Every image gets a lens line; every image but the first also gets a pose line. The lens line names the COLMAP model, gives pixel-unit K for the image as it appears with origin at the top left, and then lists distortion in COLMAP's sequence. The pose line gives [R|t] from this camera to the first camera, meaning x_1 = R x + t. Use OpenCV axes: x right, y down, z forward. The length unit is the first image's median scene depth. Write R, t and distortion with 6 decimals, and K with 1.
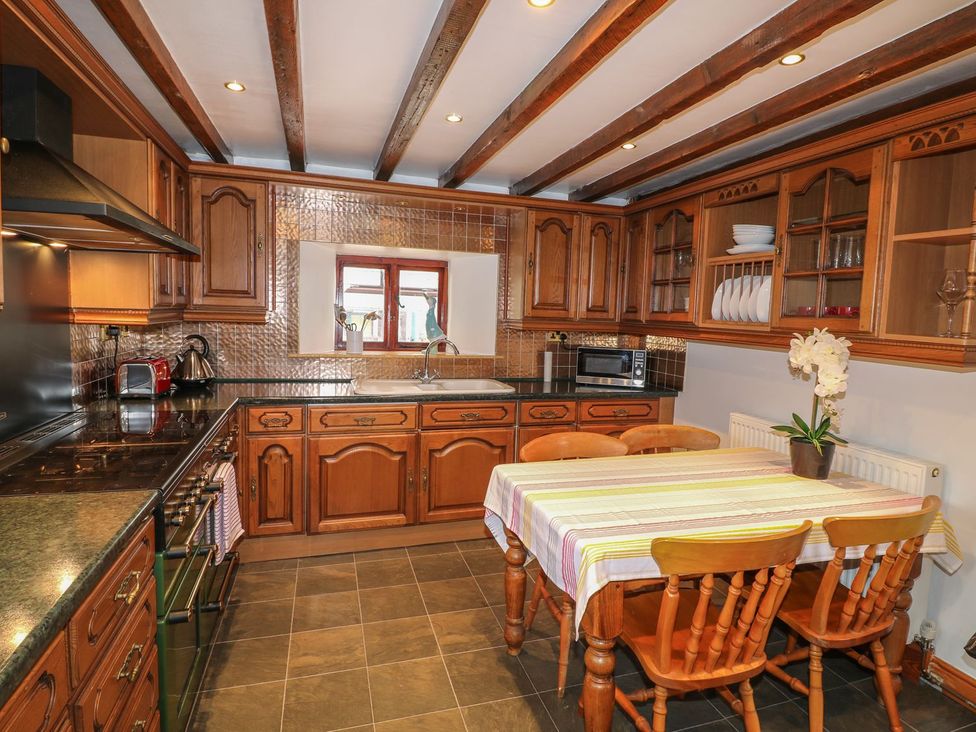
lens RADIAL K [[507.5, 0, 490.1], [0, 507.5, 354.1], [0, 0, 1]] dist [-0.006281, -0.000901]
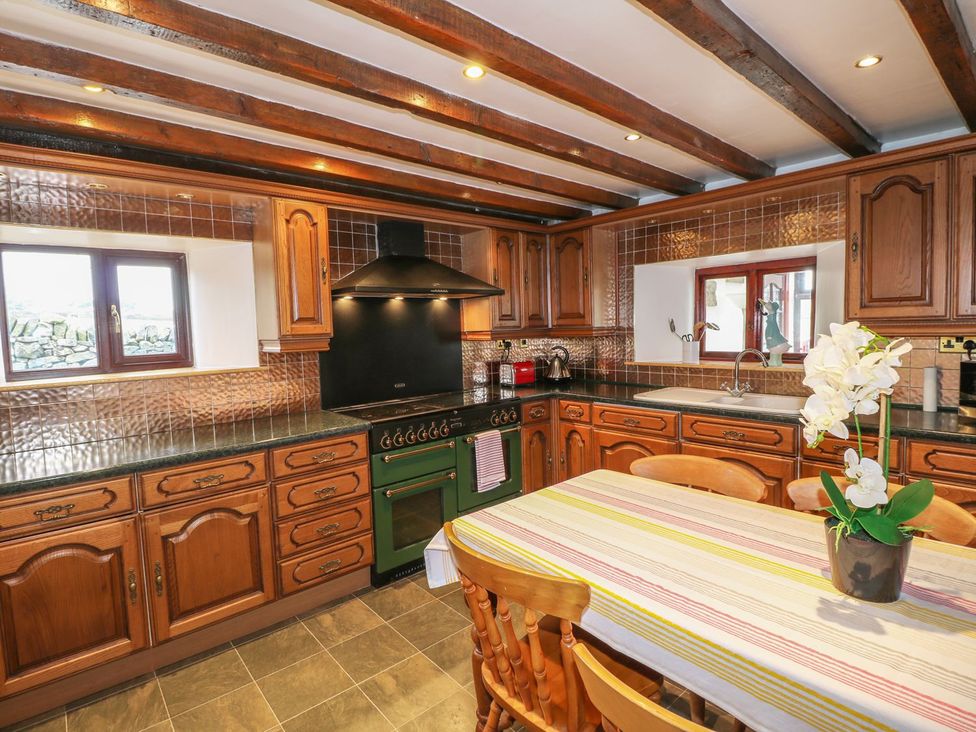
lens RADIAL K [[507.5, 0, 490.1], [0, 507.5, 354.1], [0, 0, 1]] dist [-0.006281, -0.000901]
pose [[0.394733, 0.008792, -0.918754, 0.663495], [-0.025195, 0.999682, -0.001258, -0.009659], [0.918450, 0.023645, 0.394829, 0.271603]]
